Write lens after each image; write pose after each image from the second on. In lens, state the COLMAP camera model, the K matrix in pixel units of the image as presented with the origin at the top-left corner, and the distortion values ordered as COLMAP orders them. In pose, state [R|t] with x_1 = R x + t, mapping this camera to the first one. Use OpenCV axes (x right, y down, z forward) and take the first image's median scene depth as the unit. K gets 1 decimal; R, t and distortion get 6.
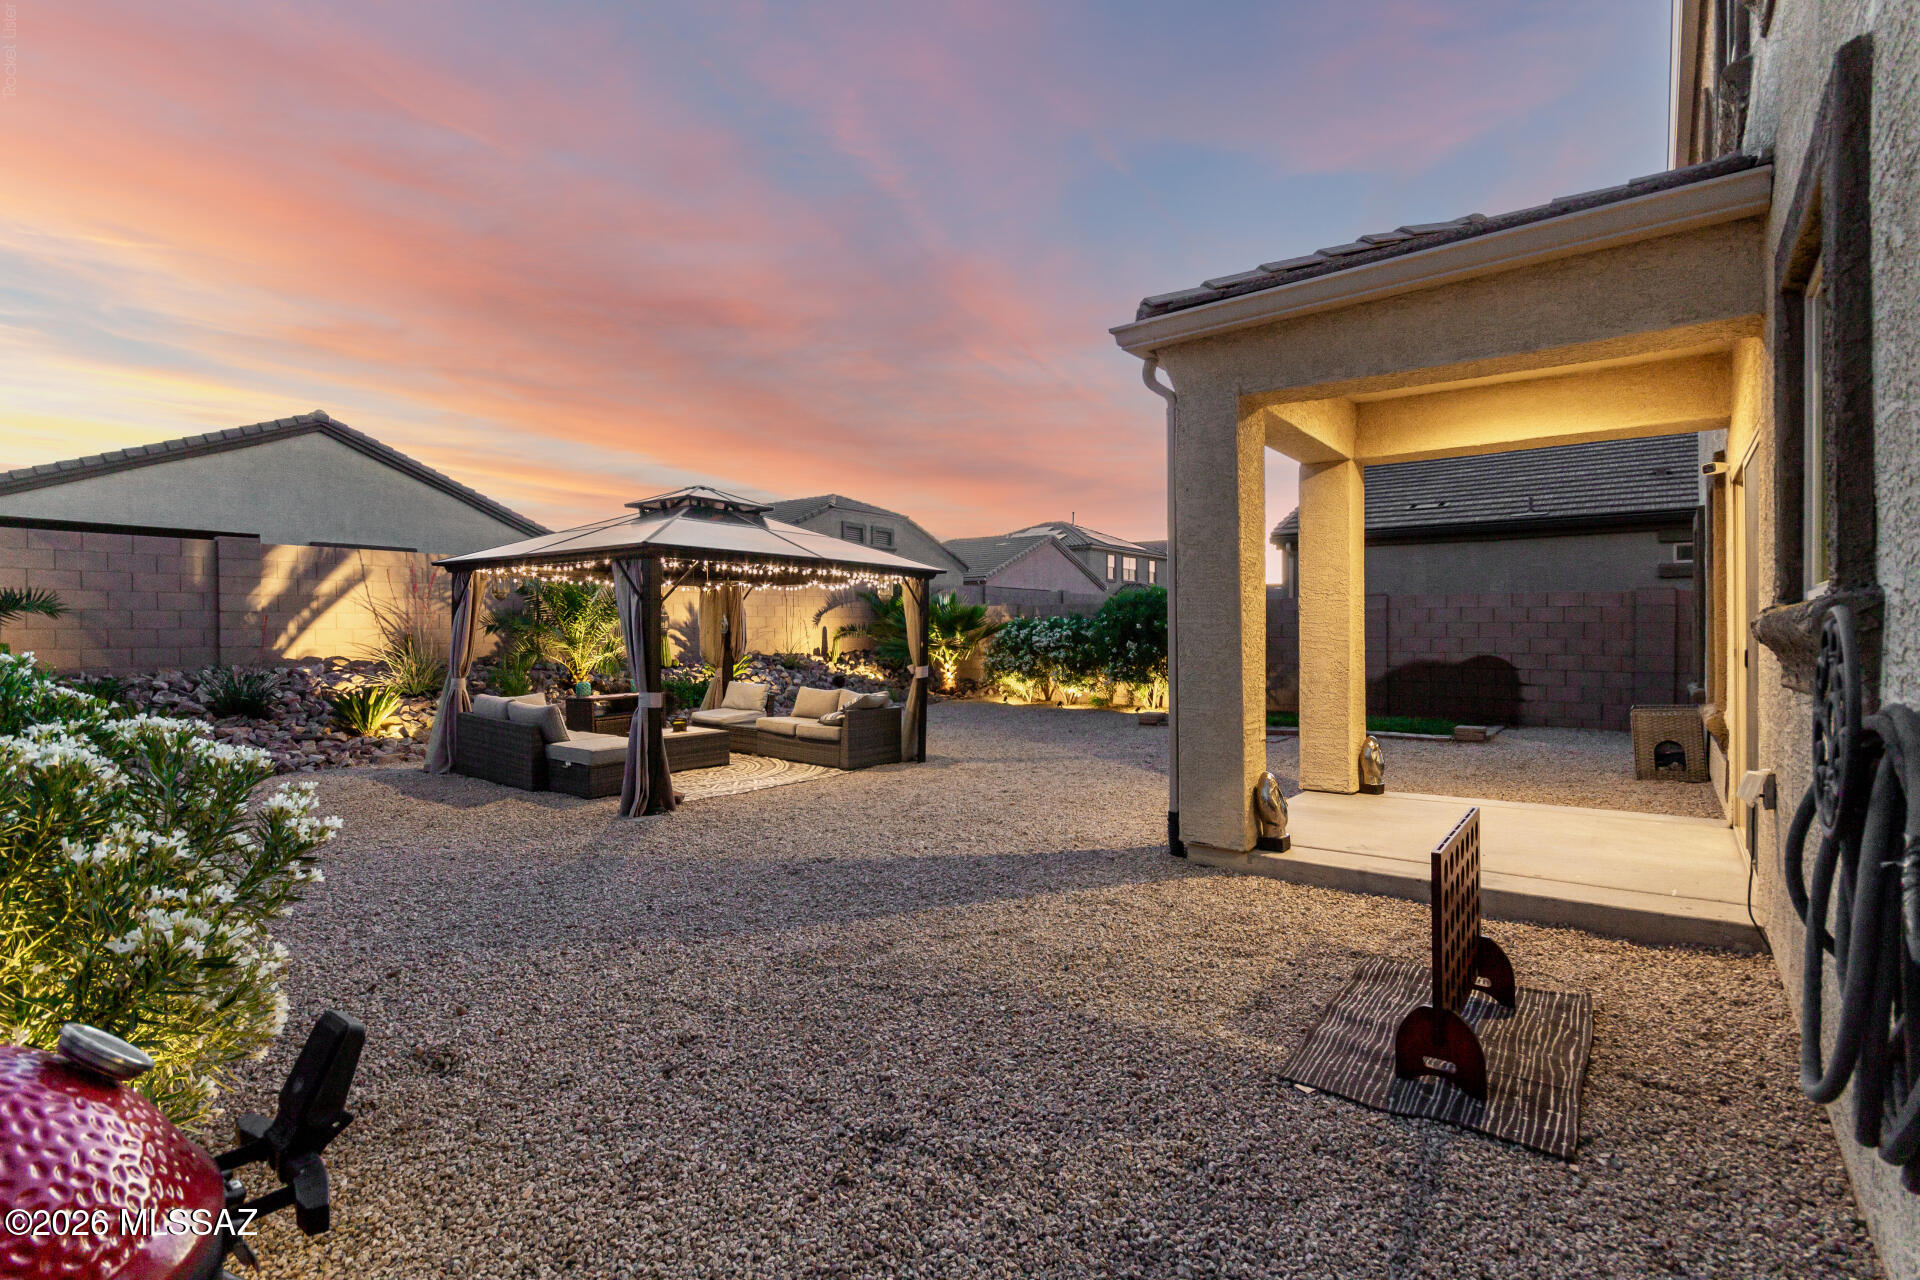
lens RADIAL K [[878.3, 0, 958.6], [0, 878.3, 636.5], [0, 0, 1]] dist [-0.000960, 0.000381]
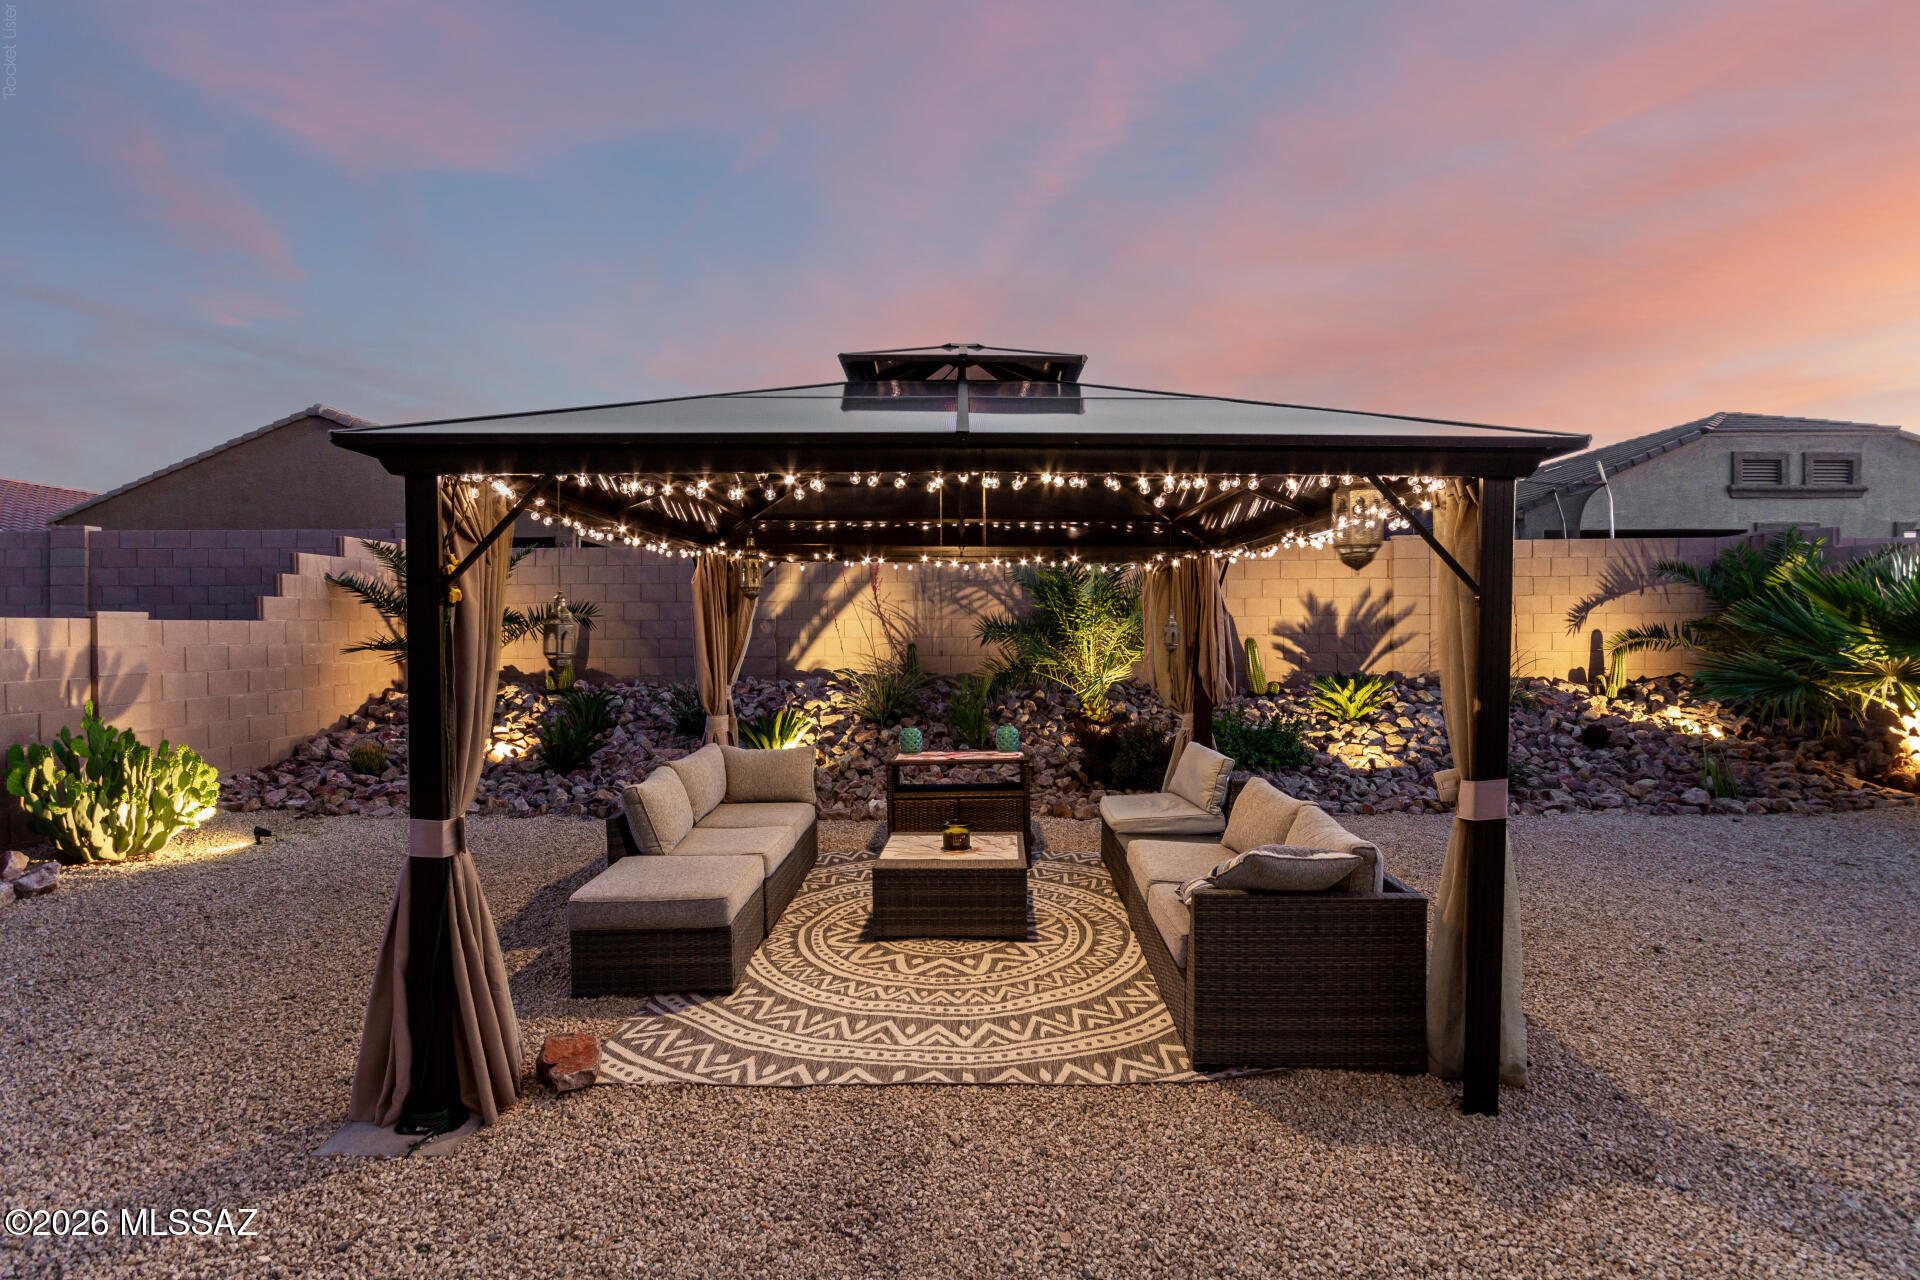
lens RADIAL K [[878.3, 0, 966.8], [0, 878.3, 633.6], [0, 0, 1]] dist [-0.000960, 0.000381]
pose [[0.607316, -0.000738, -0.794460, 0.066279], [-0.001828, 0.999996, -0.002326, -0.010314], [0.794458, 0.002865, 0.607312, 0.525732]]
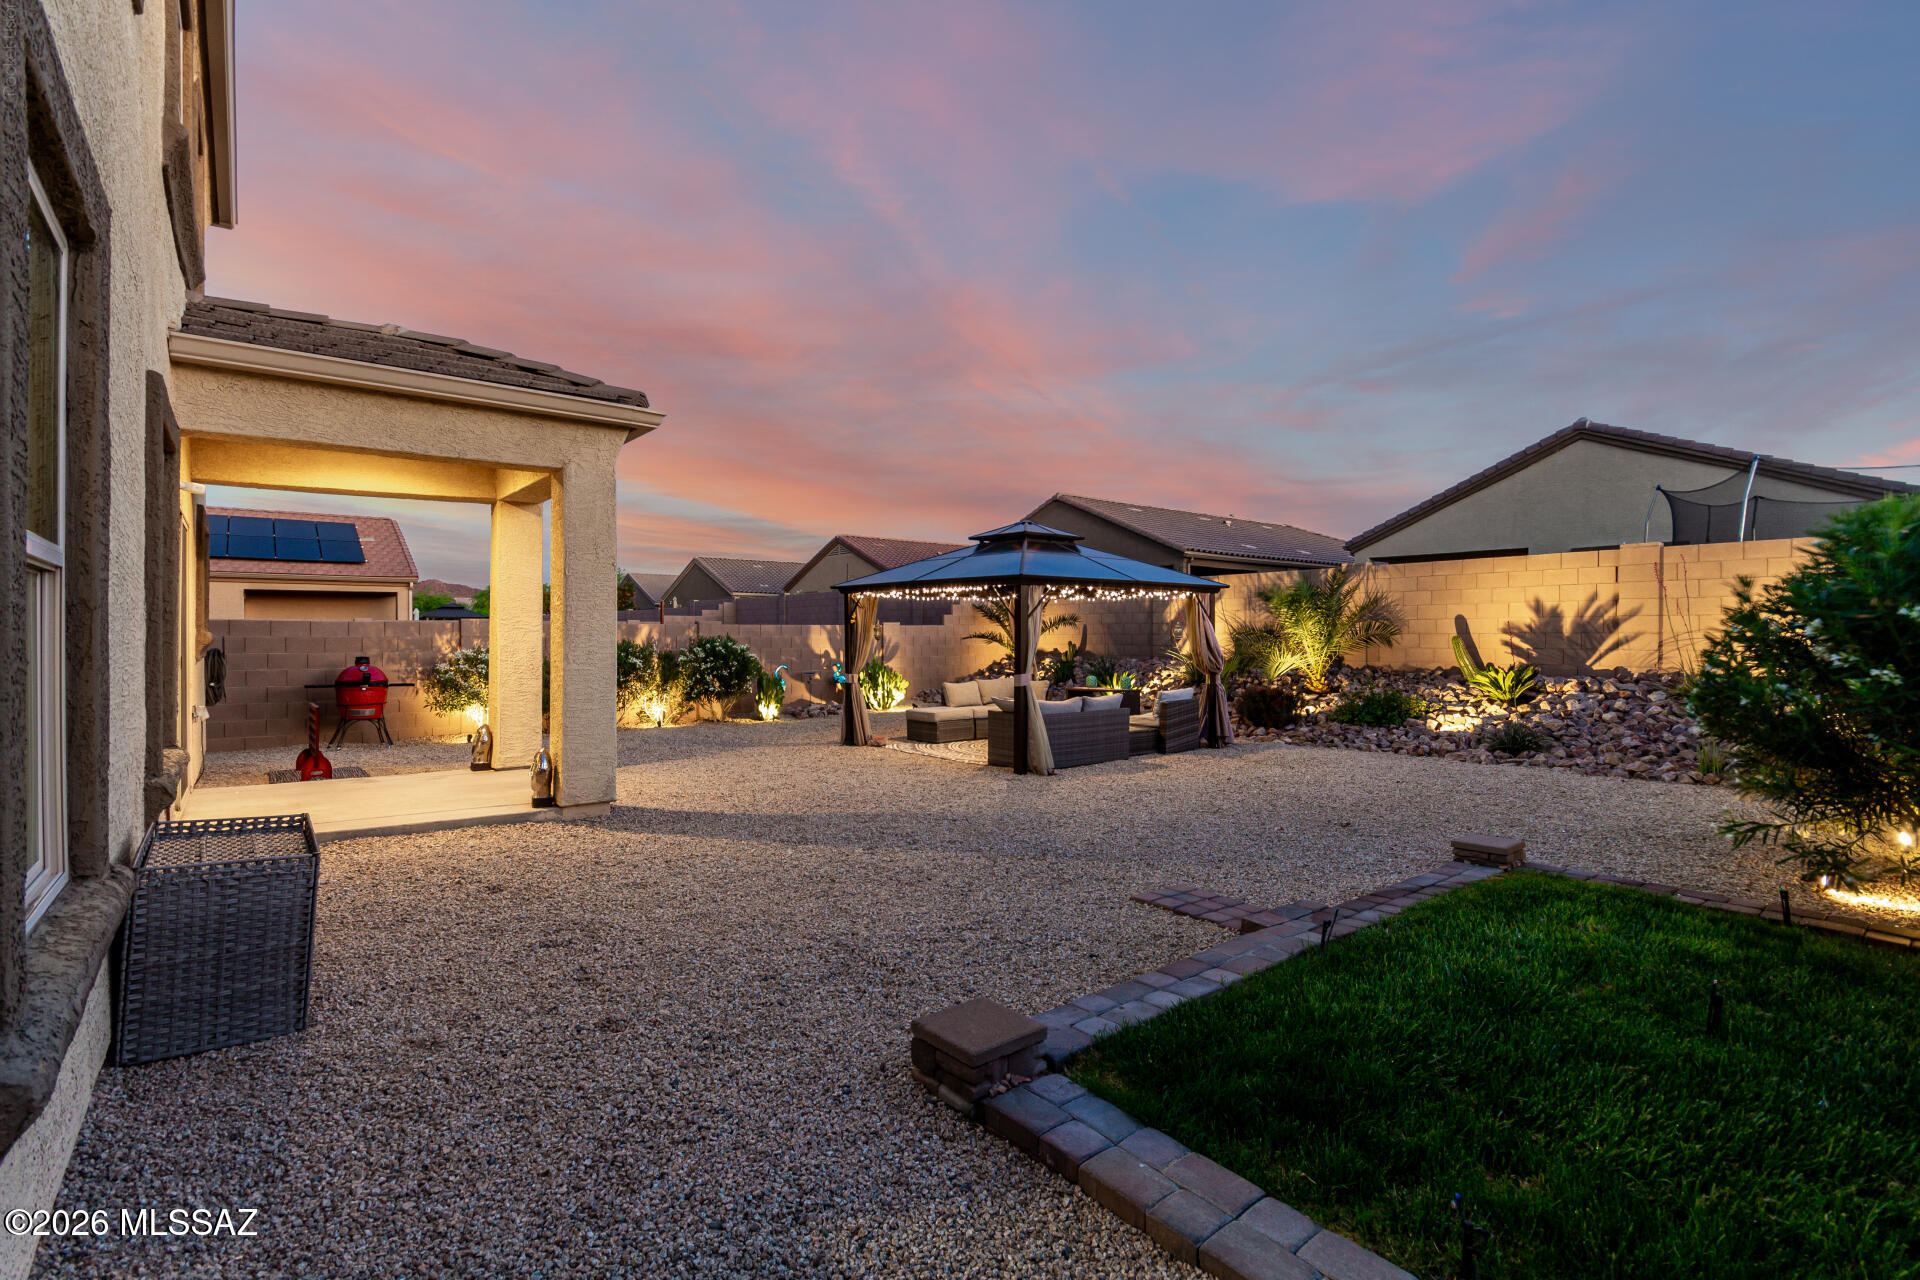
lens RADIAL K [[878.3, 0, 963.2], [0, 878.3, 635.2], [0, 0, 1]] dist [-0.000960, 0.000381]
pose [[-0.221350, 0.003238, -0.975189, 0.700376], [-0.006038, 0.999971, 0.004691, -0.010700], [0.975176, 0.006927, -0.221324, 0.874757]]
